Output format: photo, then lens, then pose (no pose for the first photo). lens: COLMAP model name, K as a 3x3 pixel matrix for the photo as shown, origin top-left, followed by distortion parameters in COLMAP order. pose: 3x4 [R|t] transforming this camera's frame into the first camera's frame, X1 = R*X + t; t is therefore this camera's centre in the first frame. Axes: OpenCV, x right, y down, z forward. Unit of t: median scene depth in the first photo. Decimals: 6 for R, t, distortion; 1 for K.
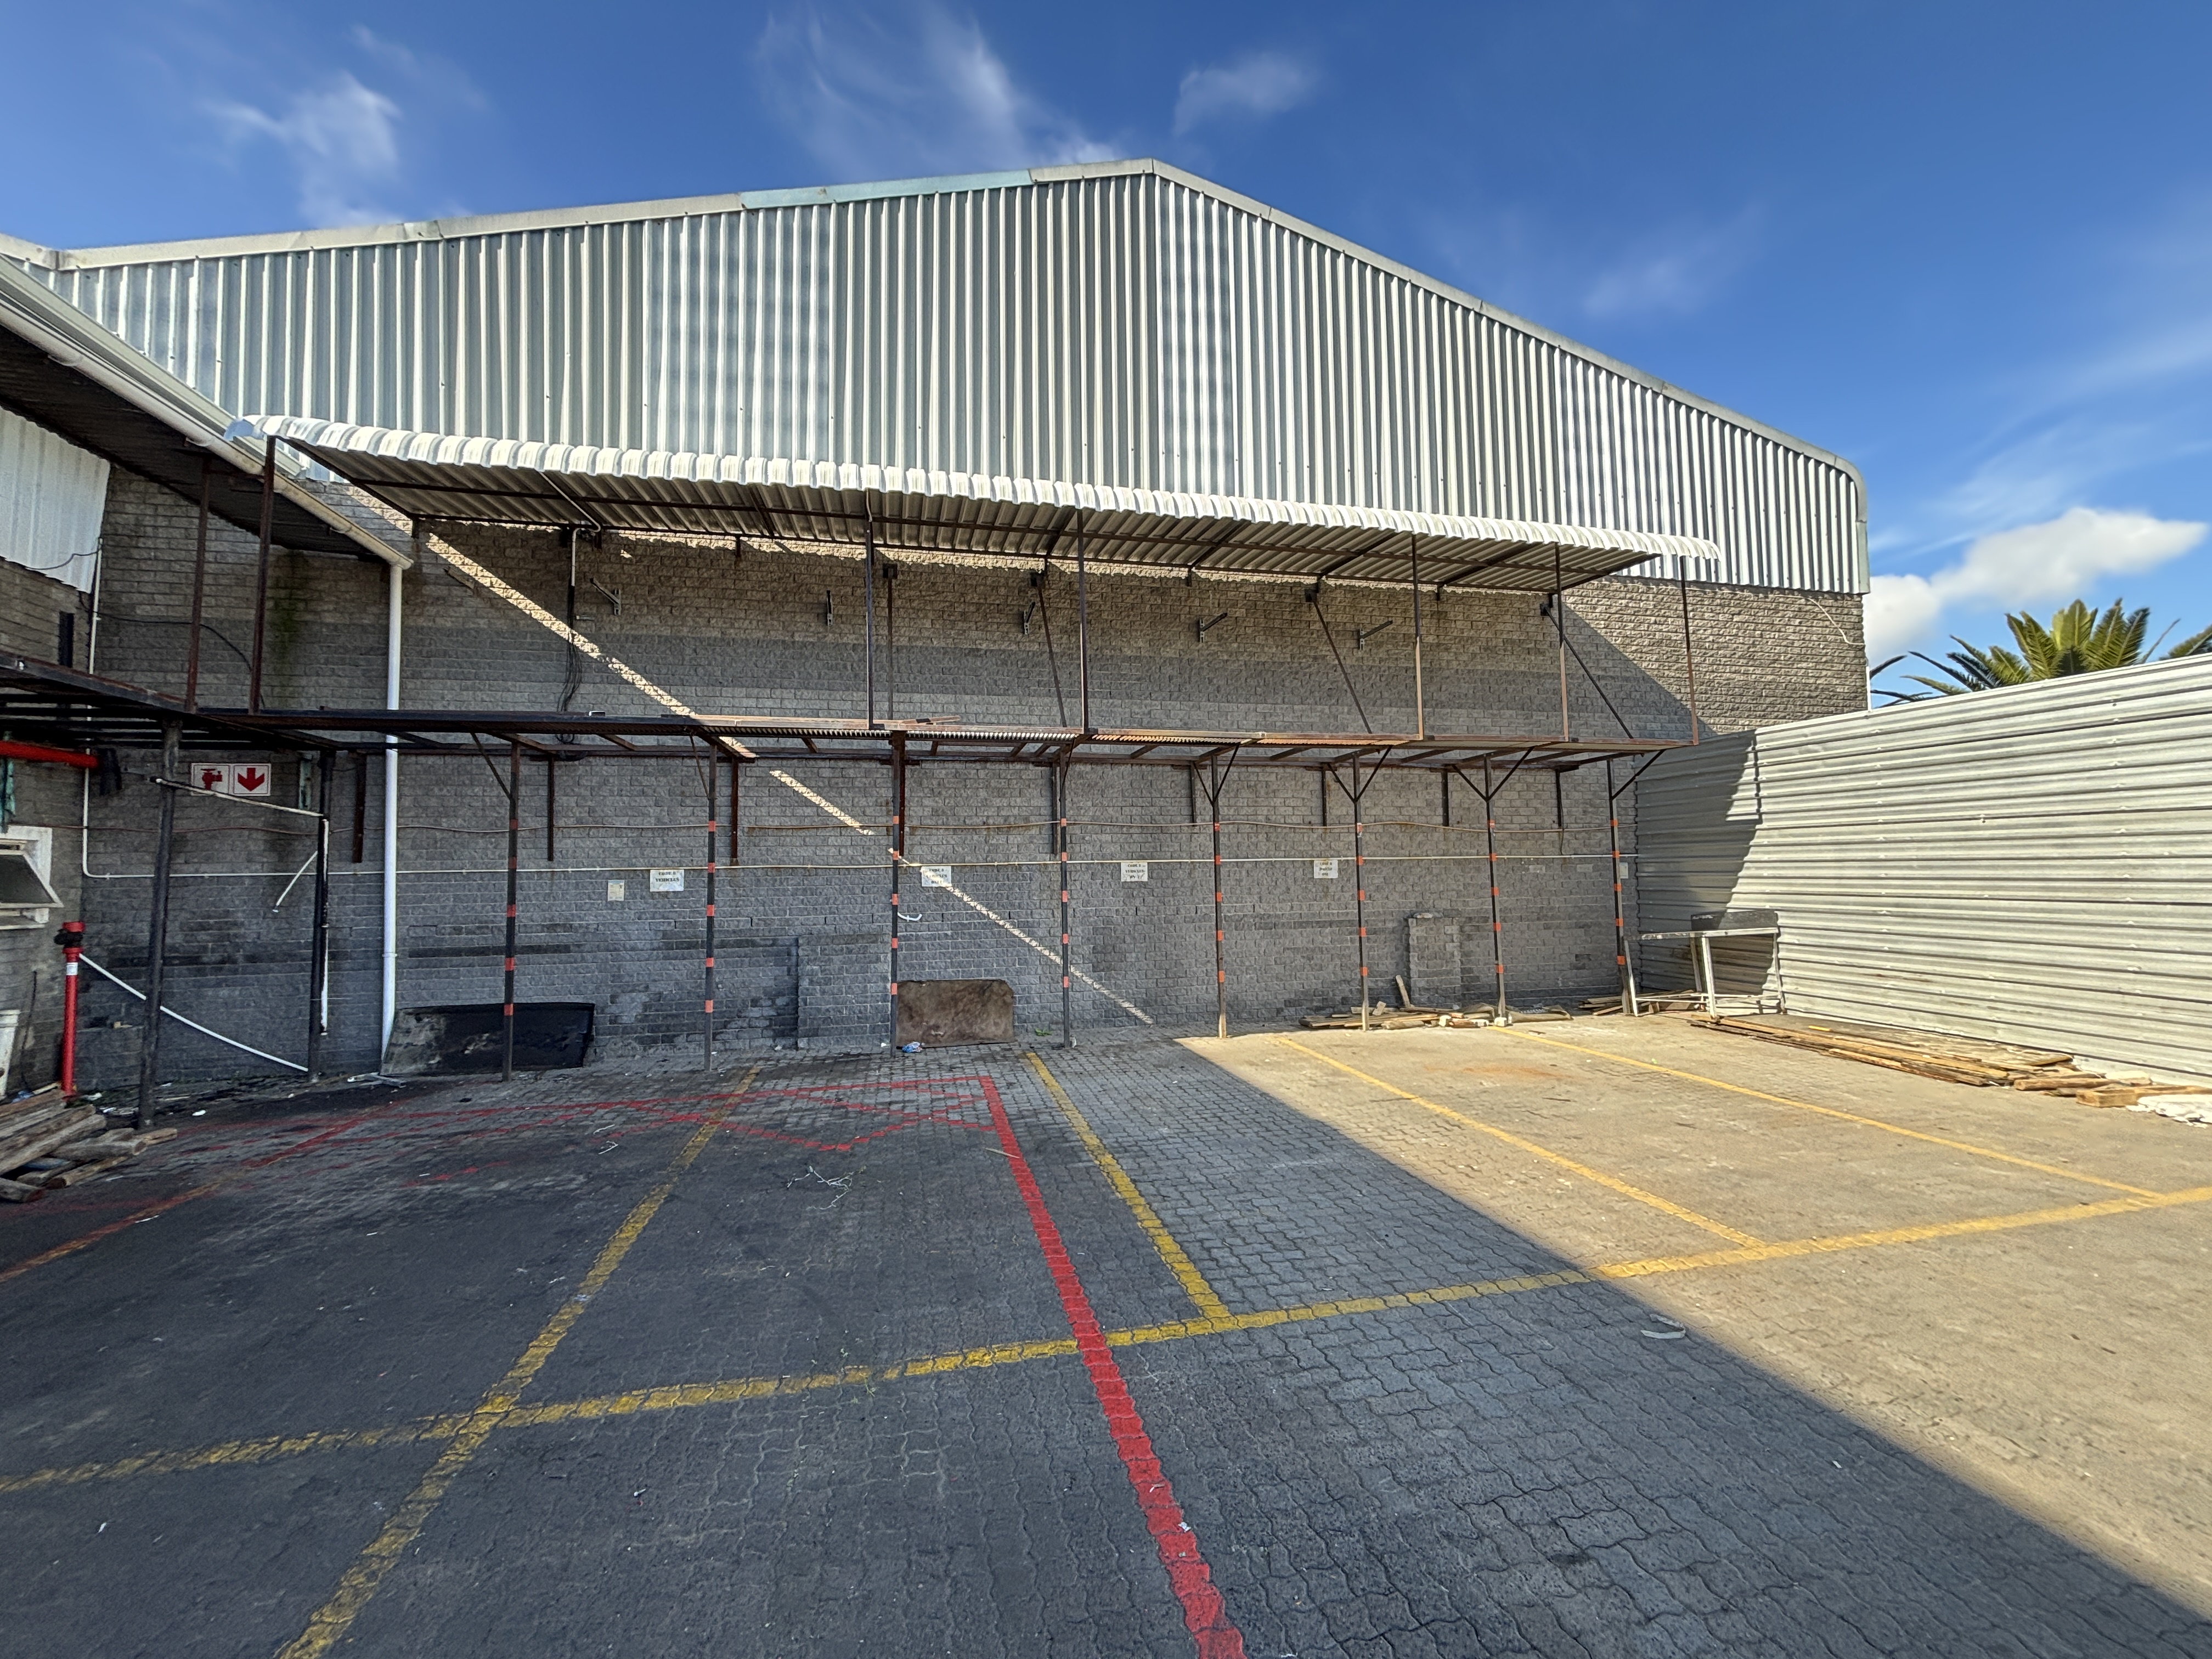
lens RADIAL K [[909.7, 0, 1117.7], [0, 909.7, 839.5], [0, 0, 1]] dist [-0.001516, -0.000318]
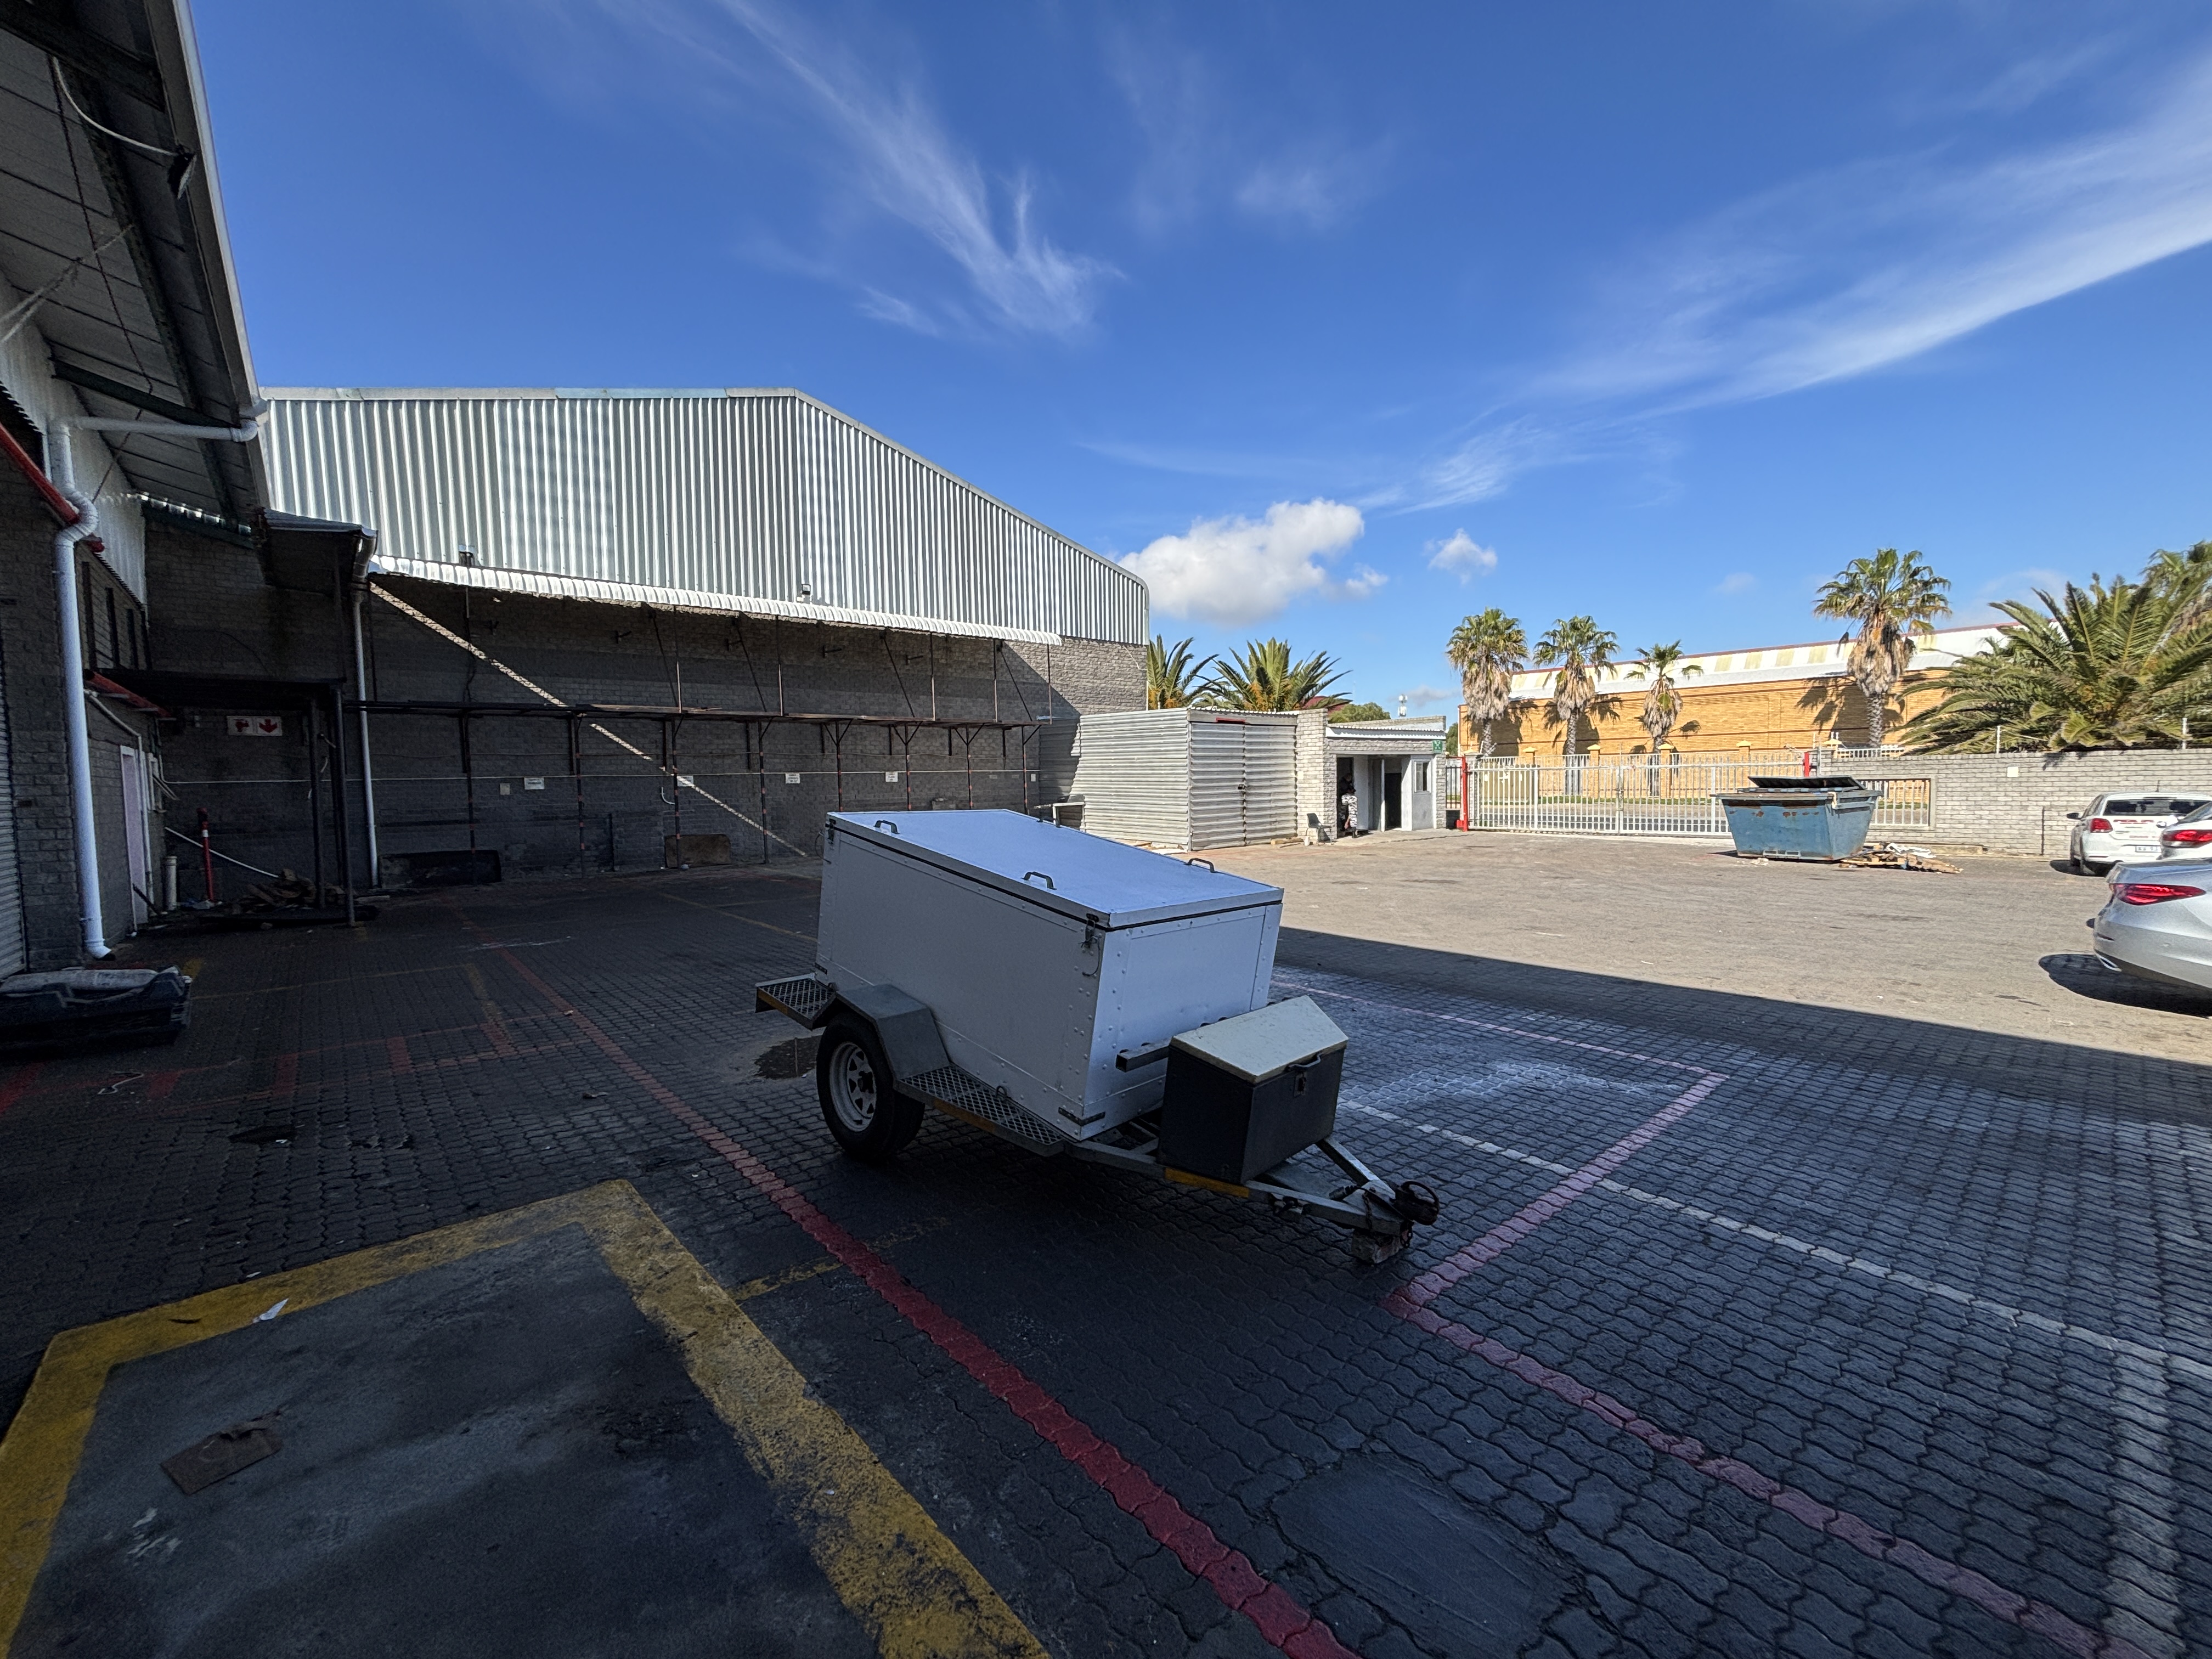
lens RADIAL K [[913.9, 0, 1121.9], [0, 913.9, 838.8], [0, 0, 1]] dist [-0.000423, -0.000267]
pose [[0.884504, -0.030636, 0.465525, -0.296125], [-0.020990, 0.994218, 0.105309, -0.061193], [-0.466059, -0.102917, 0.878747, -1.146073]]
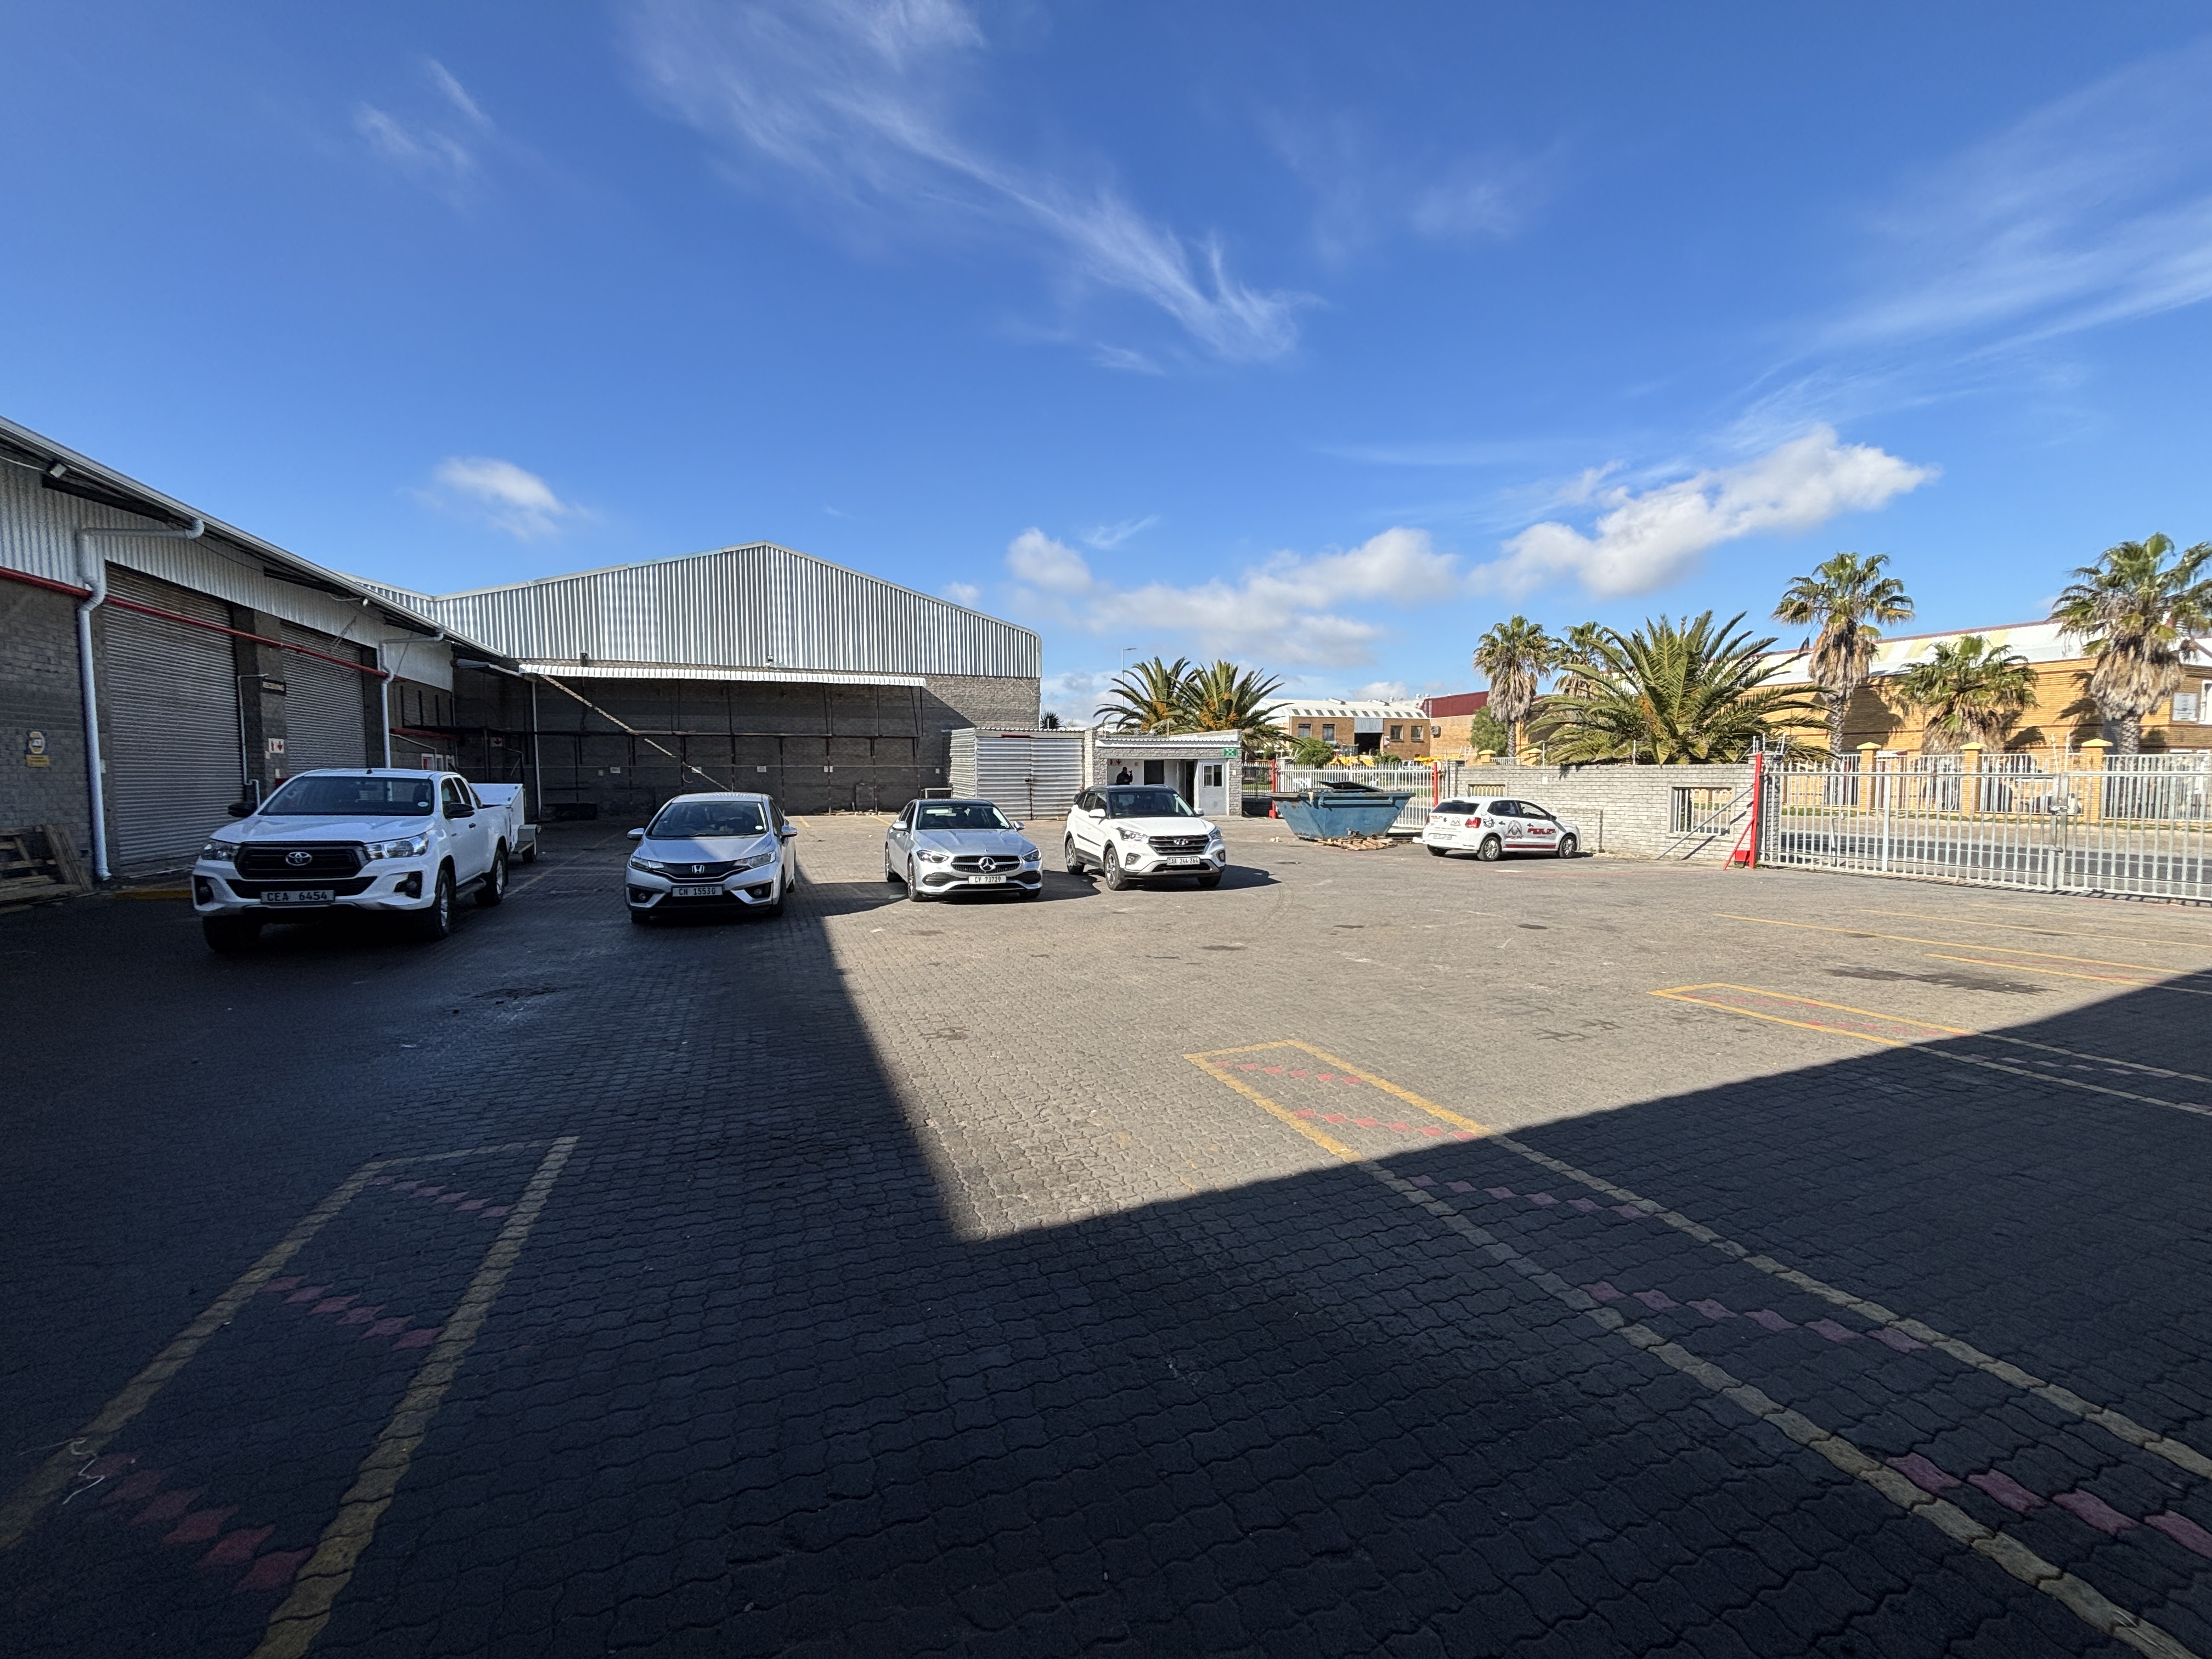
lens RADIAL K [[888.3, 0, 1116.1], [0, 888.3, 820.0], [0, 0, 1]] dist [-0.023740, 0.011305]
pose [[0.989591, 0.007031, 0.143736, 0.922896], [-0.023617, 0.993198, 0.114018, -0.196067], [-0.141956, -0.116226, 0.983026, -2.621318]]
